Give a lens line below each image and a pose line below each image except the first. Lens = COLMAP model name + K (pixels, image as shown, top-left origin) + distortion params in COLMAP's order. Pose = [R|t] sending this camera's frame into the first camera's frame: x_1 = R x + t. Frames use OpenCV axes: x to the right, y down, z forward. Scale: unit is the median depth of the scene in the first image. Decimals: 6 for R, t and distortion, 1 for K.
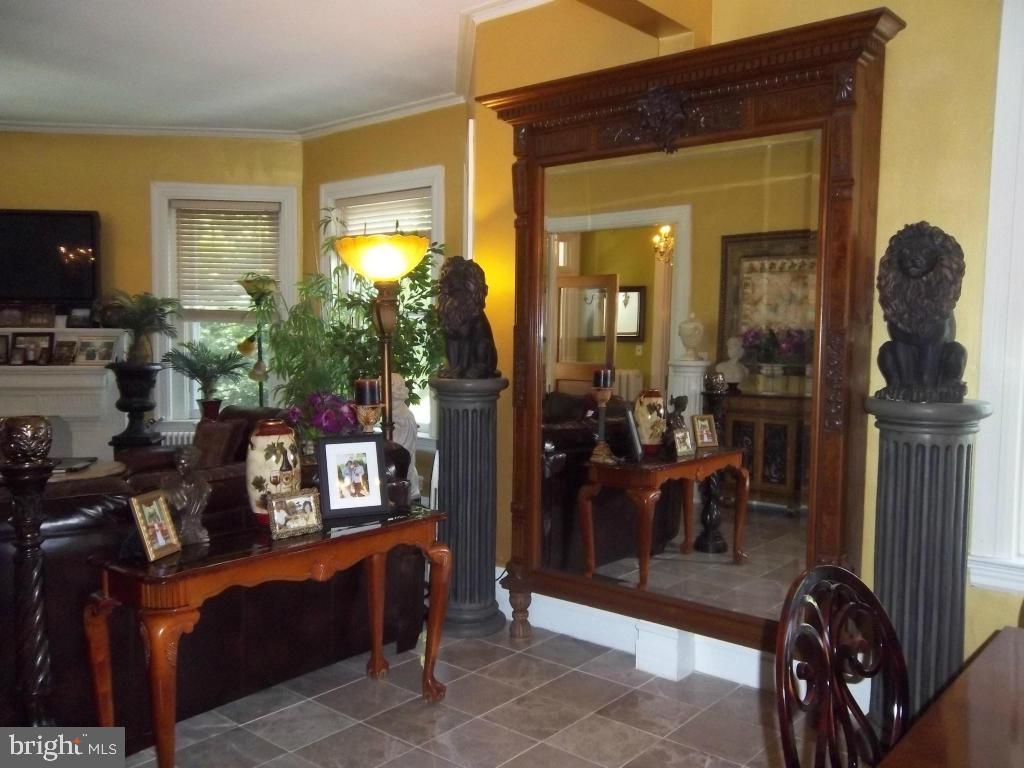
lens RADIAL K [[865.4, 0, 510.6], [0, 865.4, 386.2], [0, 0, 1]] dist [0.024995, 0.016003]
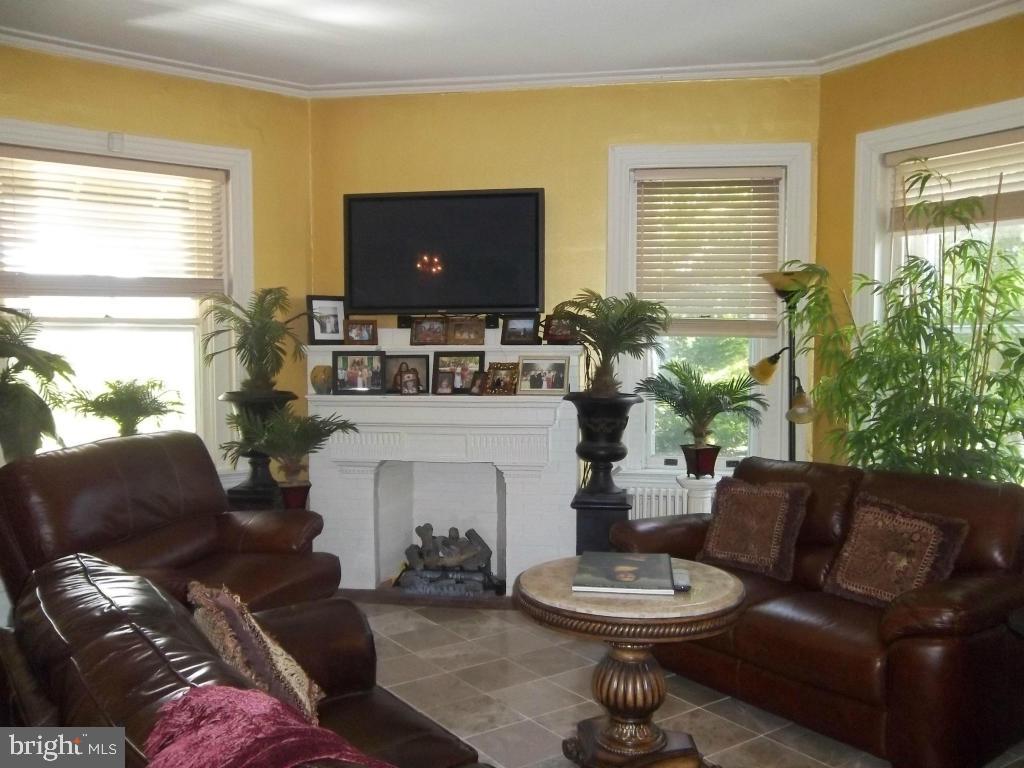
lens RADIAL K [[865.4, 0, 512.5], [0, 865.4, 383.4], [0, 0, 1]] dist [0.024995, 0.016003]
pose [[0.974578, 0.006534, -0.223952, -0.335680], [-0.011520, 0.999714, -0.020961, -0.018415], [0.223751, 0.023008, 0.974375, 0.278971]]
